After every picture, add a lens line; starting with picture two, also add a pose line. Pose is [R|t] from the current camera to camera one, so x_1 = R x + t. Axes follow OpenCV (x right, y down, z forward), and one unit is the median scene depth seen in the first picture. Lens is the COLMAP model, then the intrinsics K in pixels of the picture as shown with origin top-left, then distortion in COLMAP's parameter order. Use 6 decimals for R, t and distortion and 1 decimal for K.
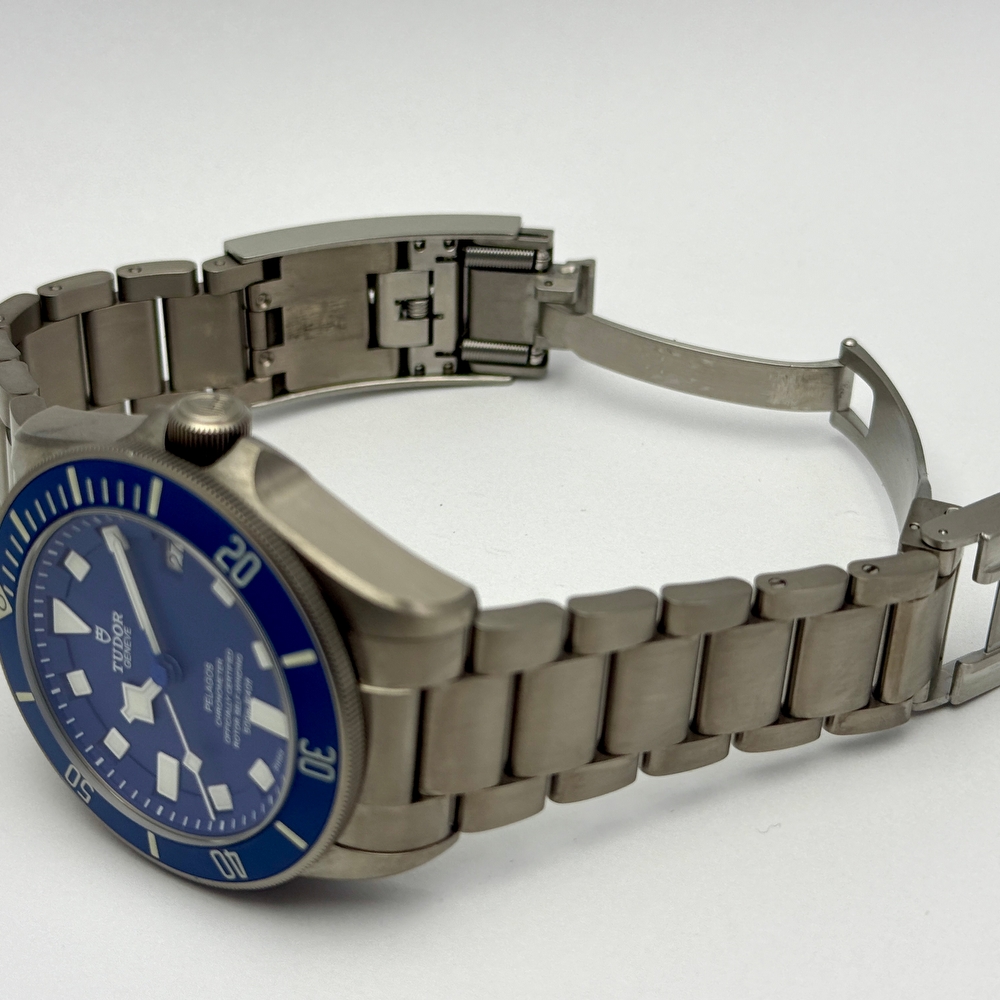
lens RADIAL K [[2473.4, 0, 500.0], [0, 2473.4, 500.0], [0, 0, 1]] dist [0.004084, -4.238147]
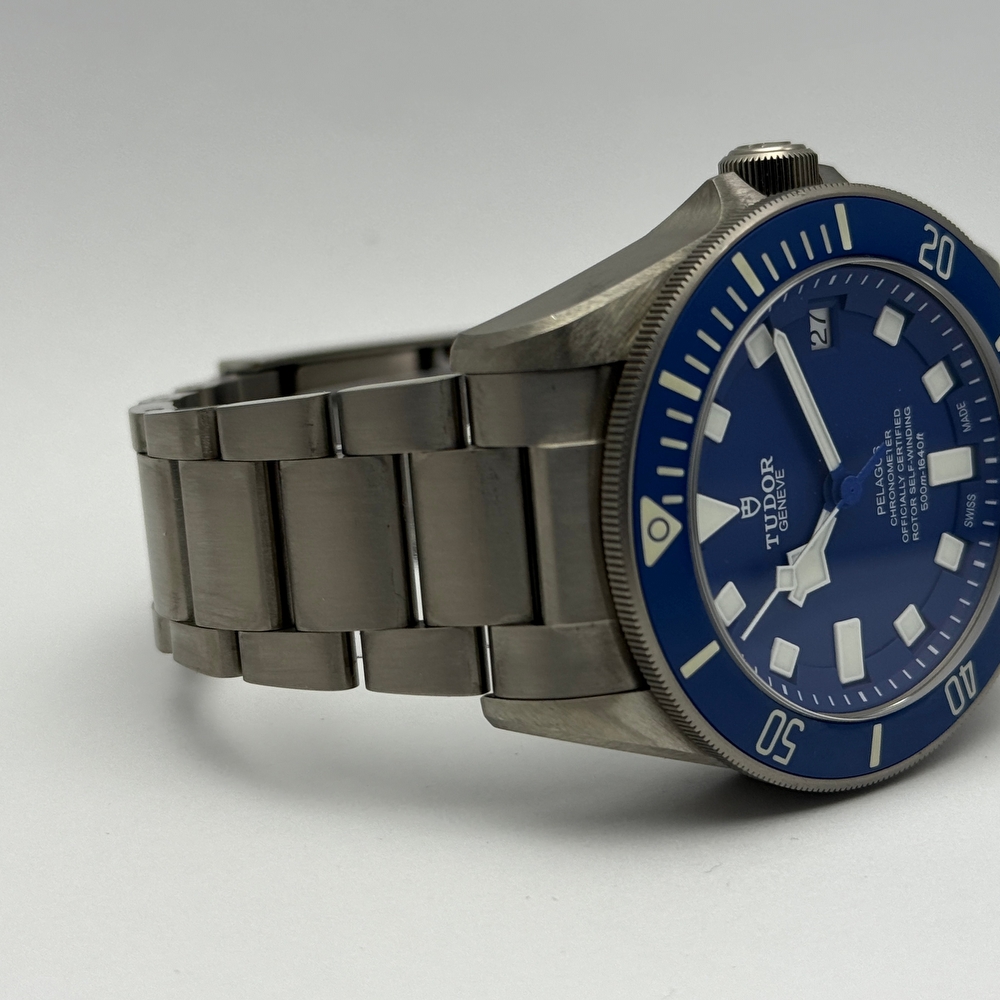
lens RADIAL K [[2510.1, 0, 499.3], [0, 2510.1, 580.8], [0, 0, 1]] dist [0.030410, -0.743692]
pose [[0.309410, -0.256871, 0.915578, -0.910934], [0.559759, 0.827539, 0.043007, -0.003079], [-0.768723, 0.499196, 0.399835, 0.766674]]
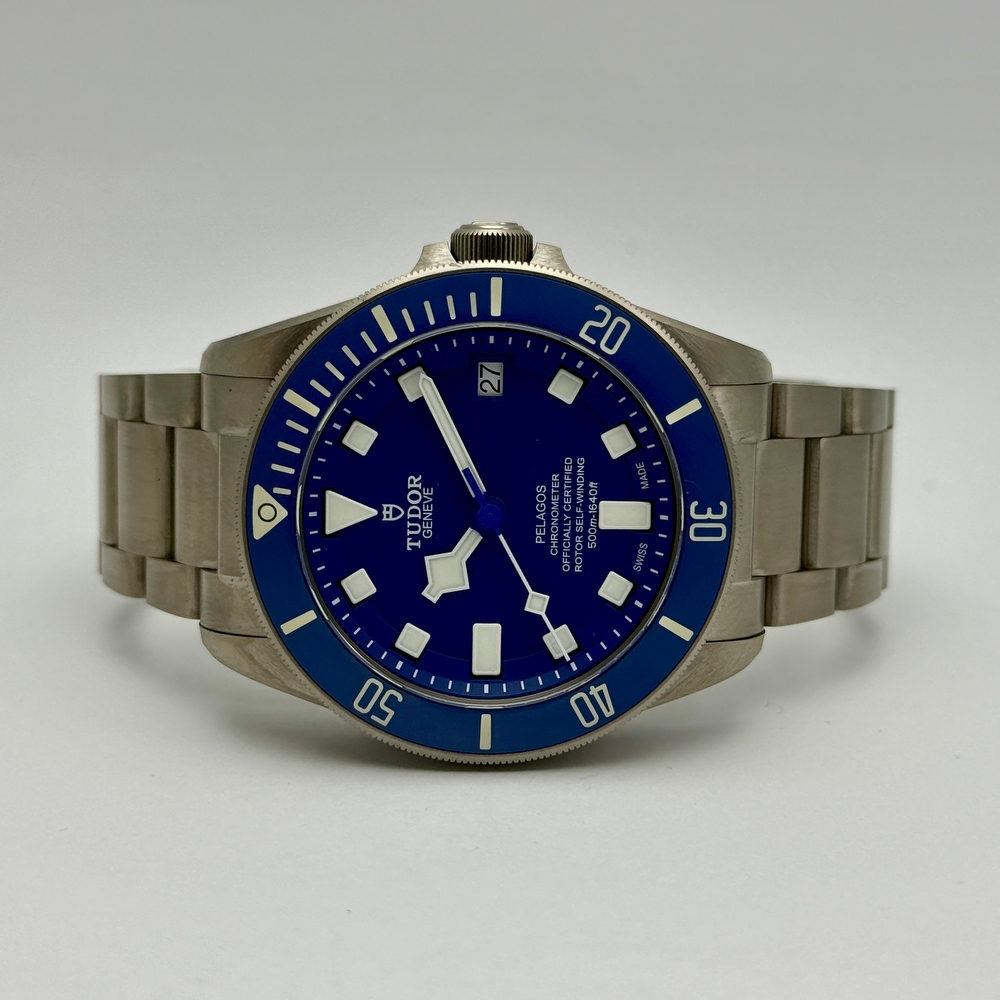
lens RADIAL K [[2473.4, 0, 500.0], [0, 2473.4, 500.0], [0, 0, 1]] dist [0.004084, -4.238147]
pose [[0.788184, -0.133254, 0.600841, -0.698449], [0.334438, 0.912290, -0.236388, 0.288654], [-0.516641, 0.387261, 0.763617, 0.262305]]
